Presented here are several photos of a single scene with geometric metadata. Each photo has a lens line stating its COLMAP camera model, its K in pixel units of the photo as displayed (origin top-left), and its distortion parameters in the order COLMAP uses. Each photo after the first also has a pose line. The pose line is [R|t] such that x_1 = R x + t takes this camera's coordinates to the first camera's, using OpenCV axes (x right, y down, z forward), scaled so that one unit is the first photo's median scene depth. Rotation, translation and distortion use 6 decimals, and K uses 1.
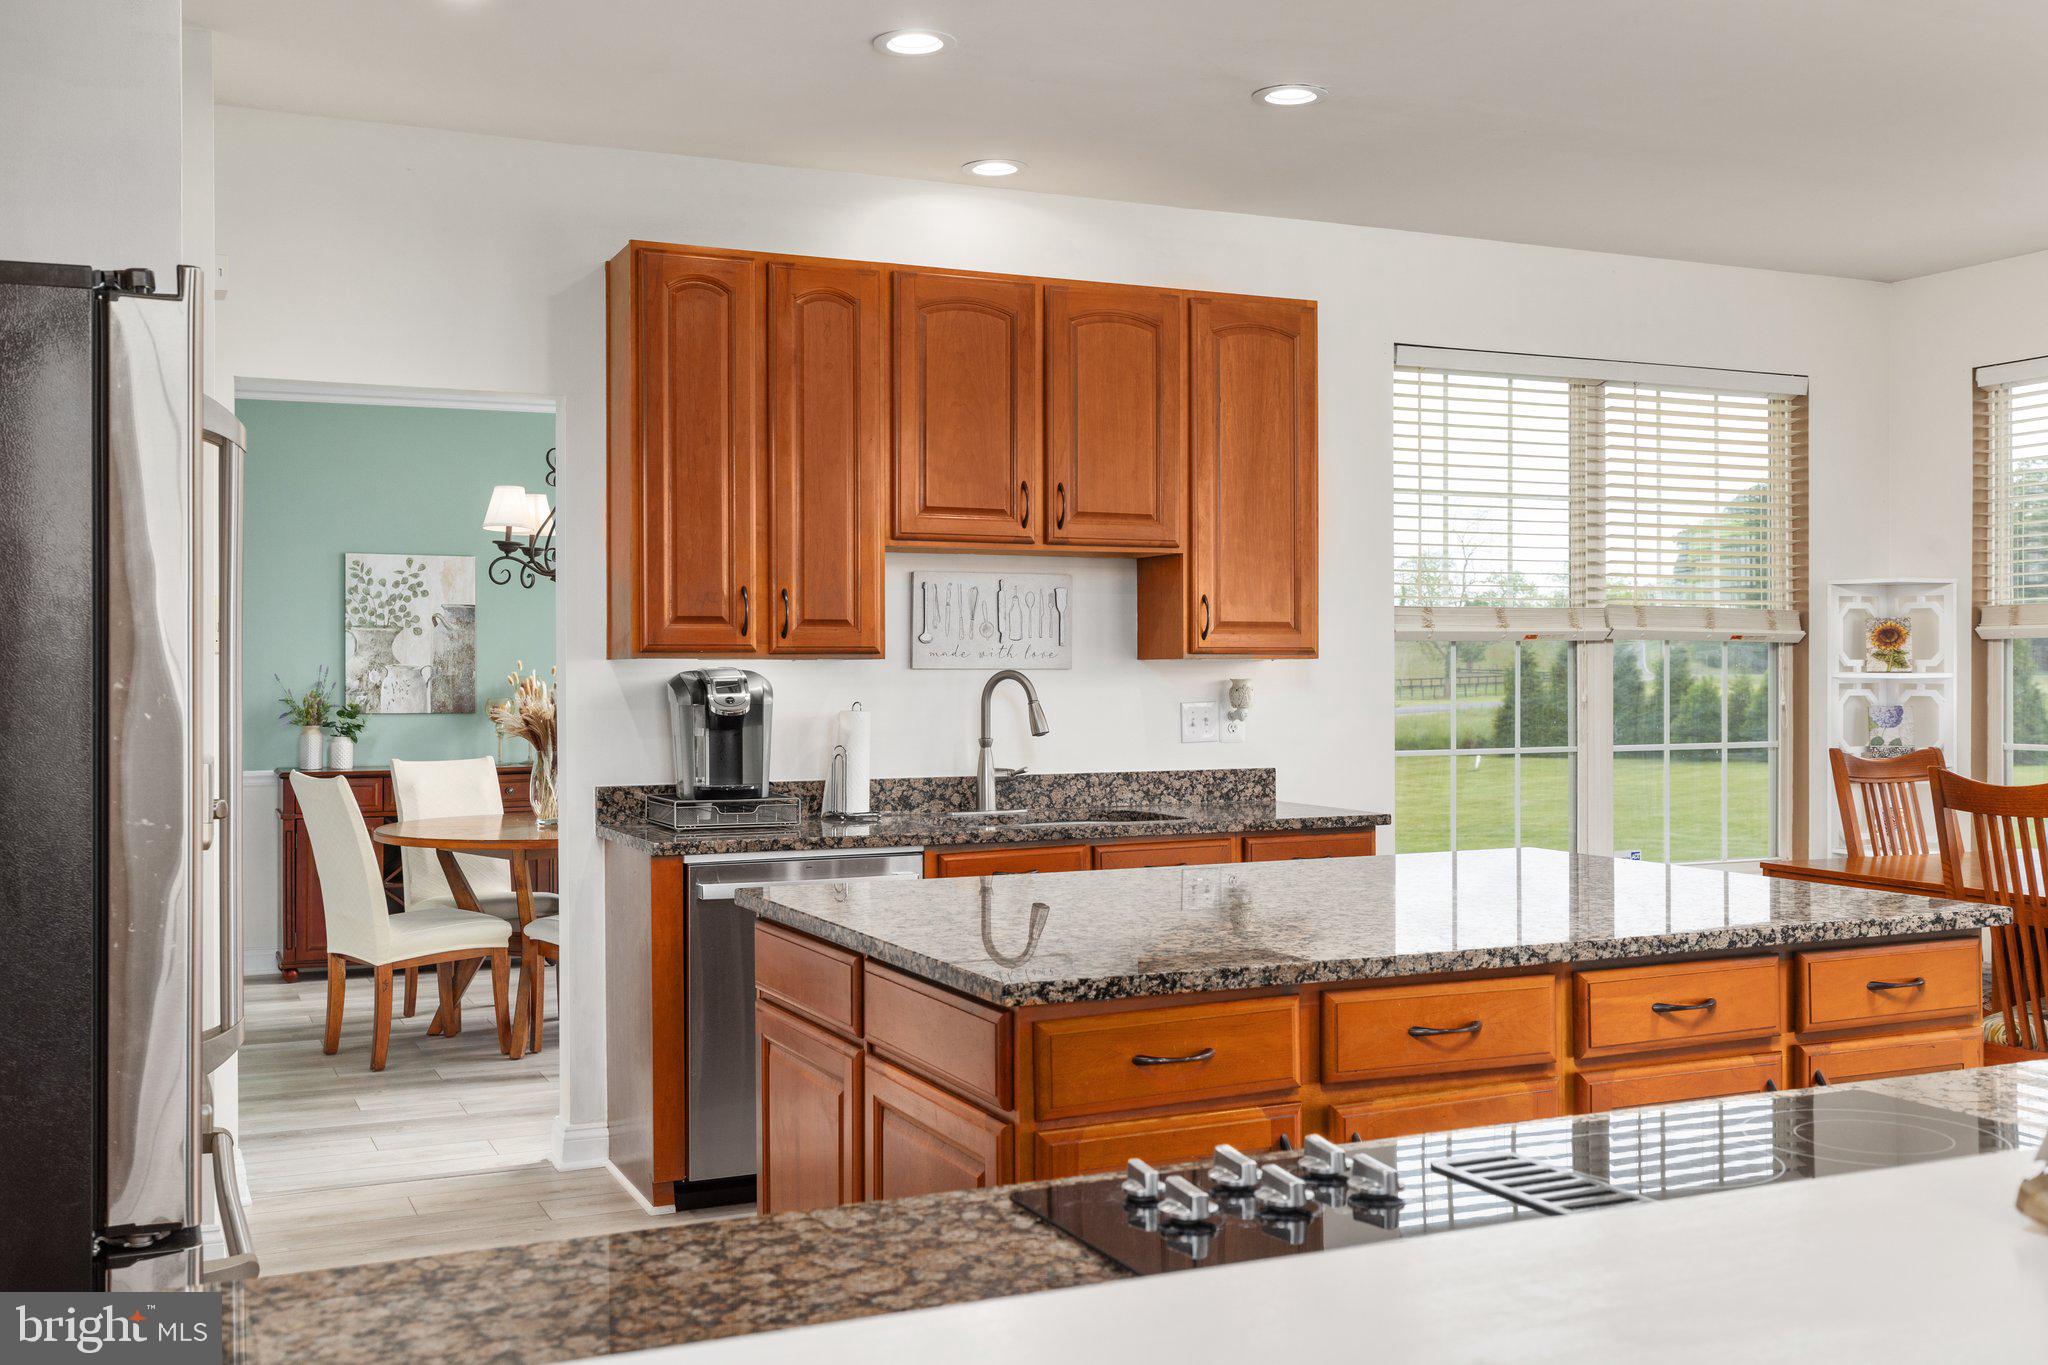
lens RADIAL K [[1985.5, 0, 1024.0], [0, 1985.5, 682.5], [0, 0, 1]] dist [0.005006, 0.006503]
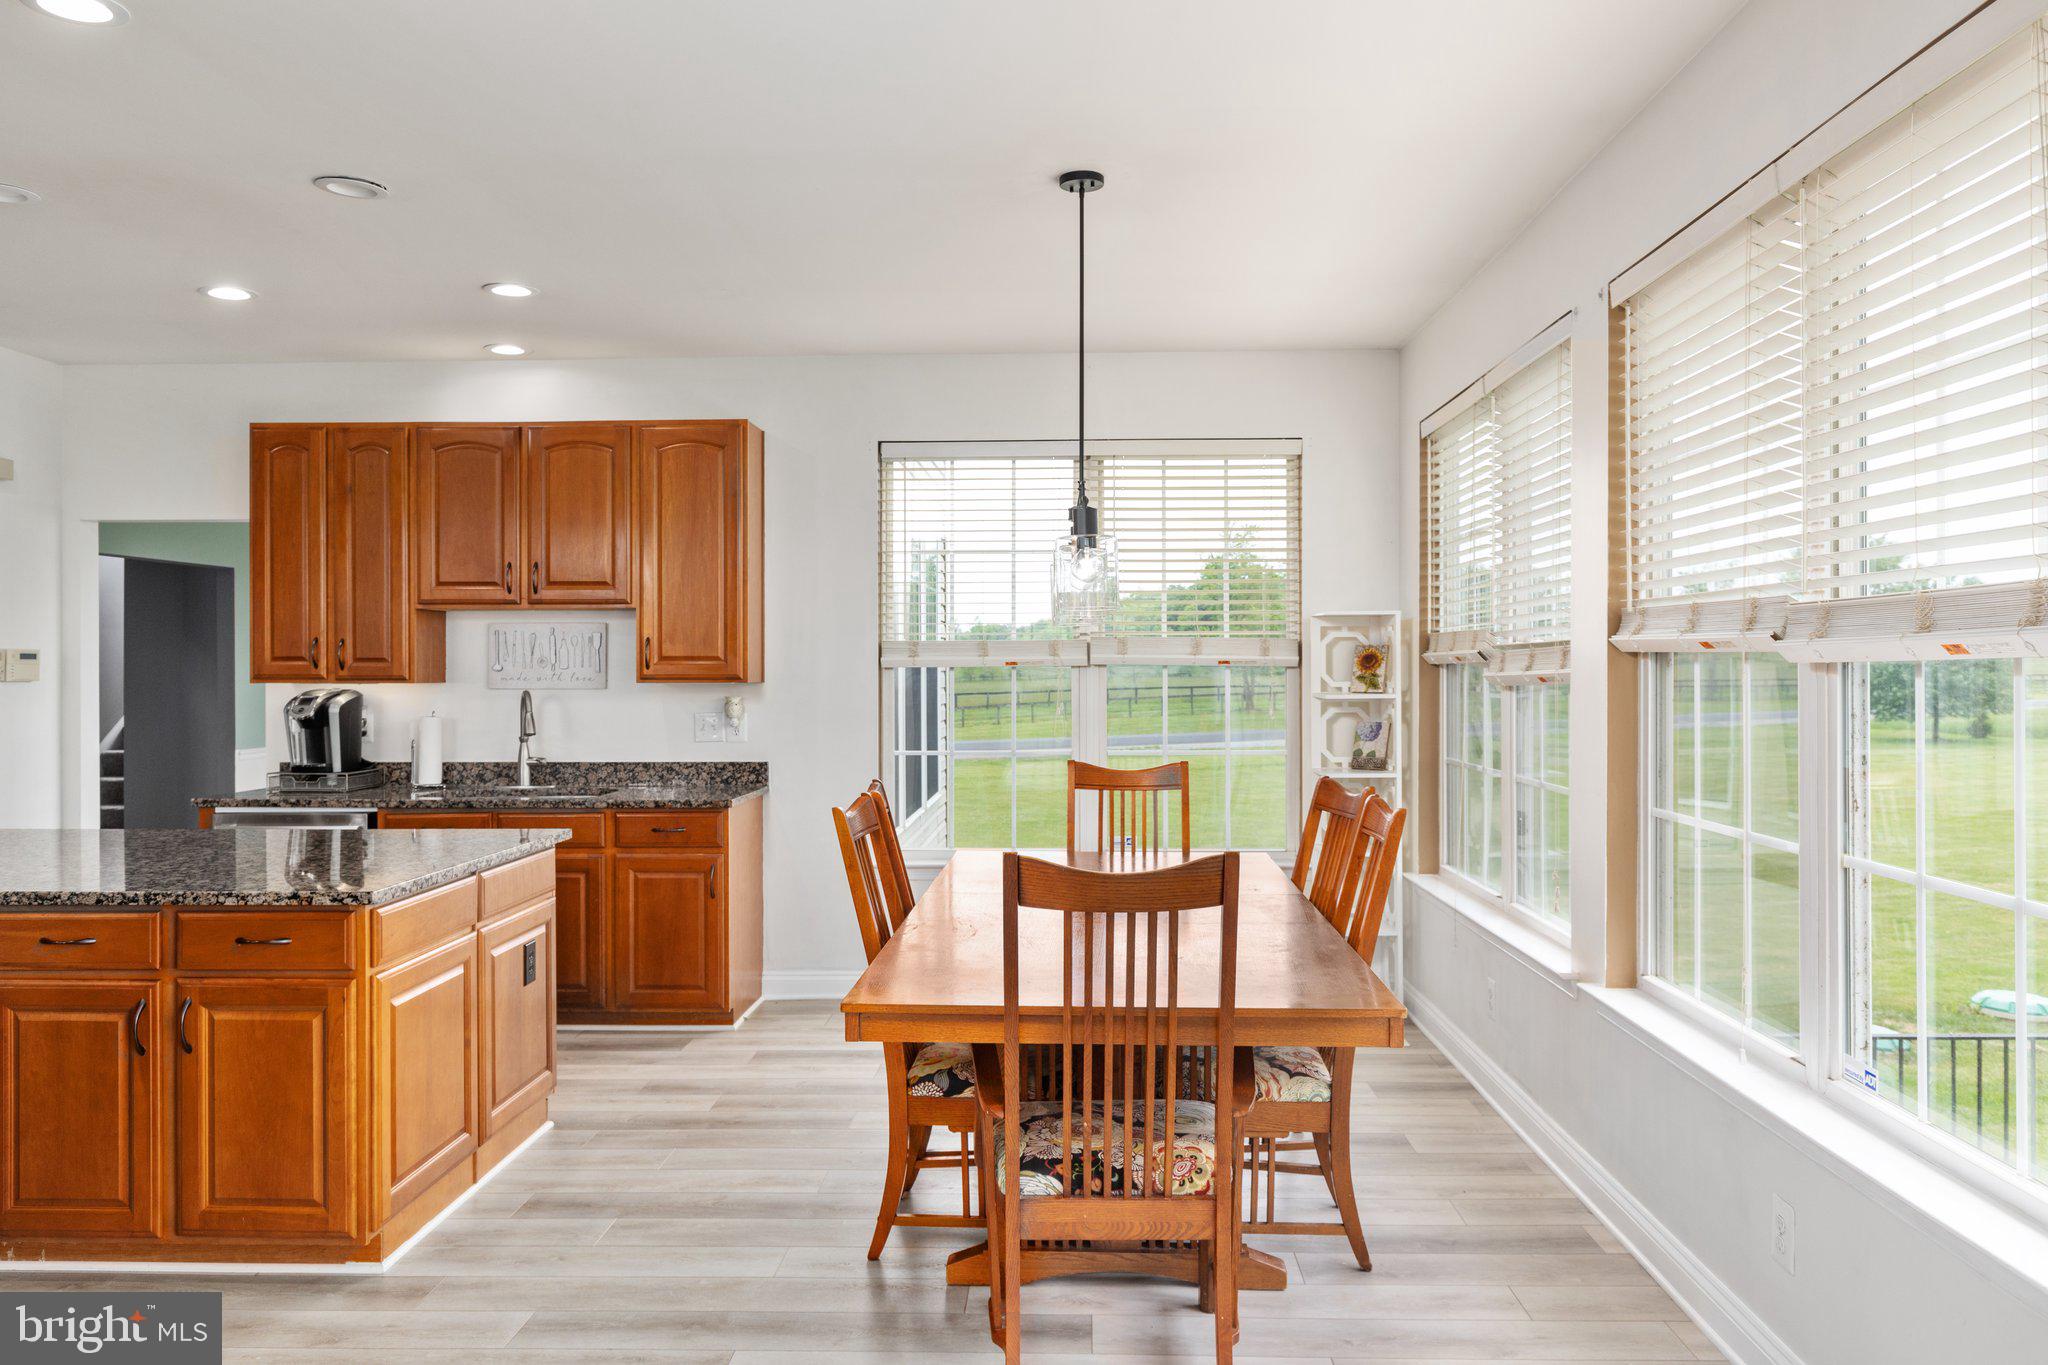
lens RADIAL K [[1439.2, 0, 1027.7], [0, 1439.2, 674.0], [0, 0, 1]] dist [-0.001096, 0.001213]
pose [[0.894329, 0.001575, -0.447408, 0.741250], [-0.003105, 0.999992, -0.002687, -0.015363], [0.447400, 0.003792, 0.894326, 0.202514]]
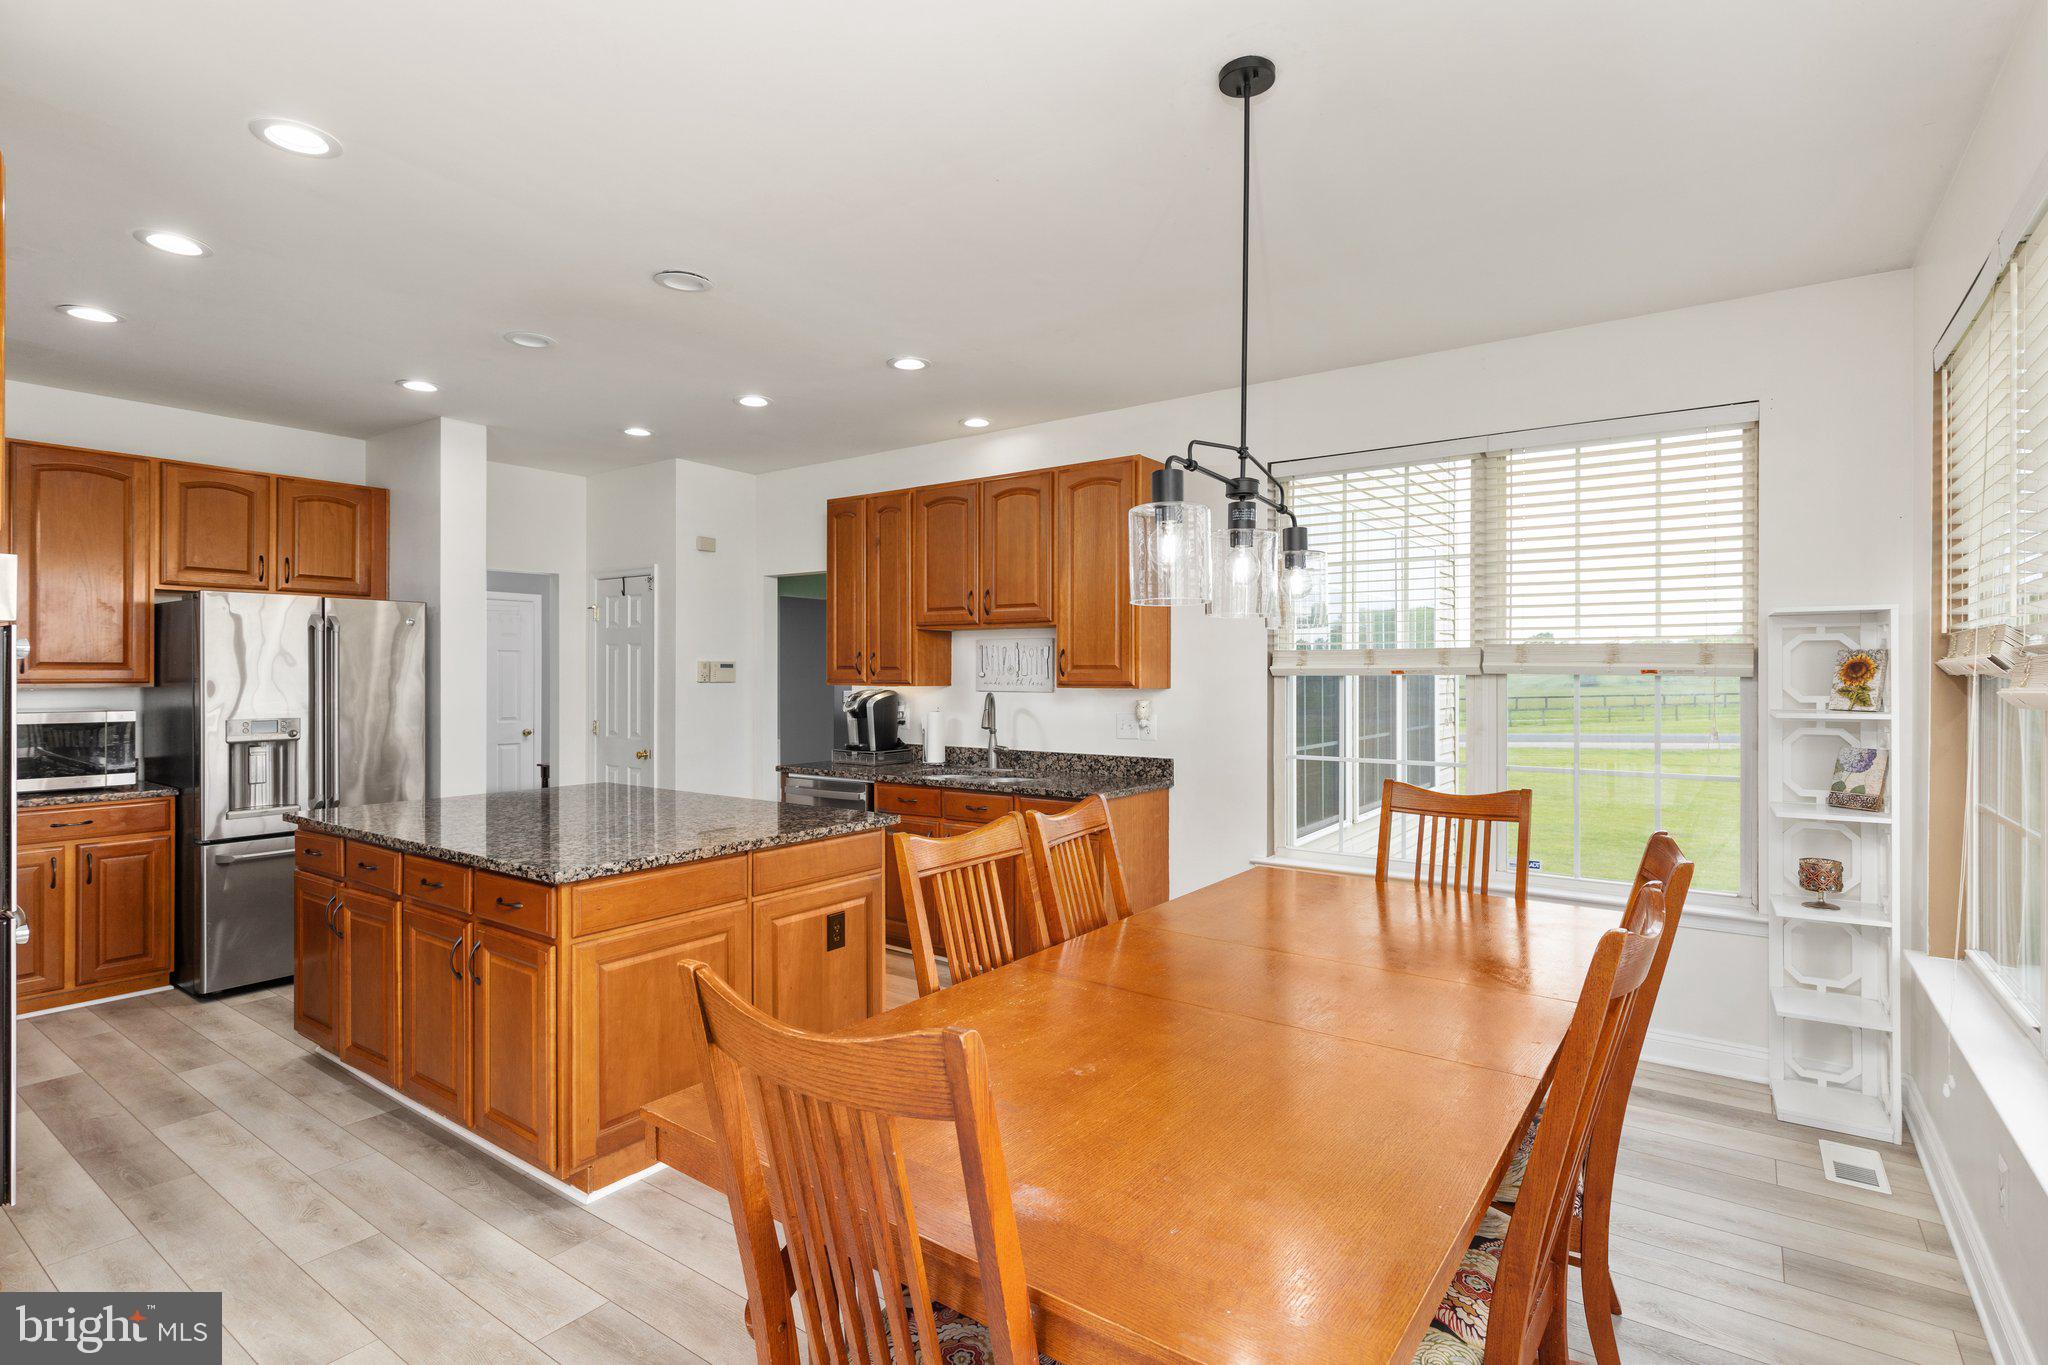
lens RADIAL K [[987.7, 0, 1035.8], [0, 987.7, 674.4], [0, 0, 1]] dist [0.003209, -0.000072]
pose [[0.503185, 0.003483, -0.864171, 0.746757], [-0.010004, 0.999948, -0.001795, -0.020056], [0.864121, 0.009548, 0.503194, 0.536557]]
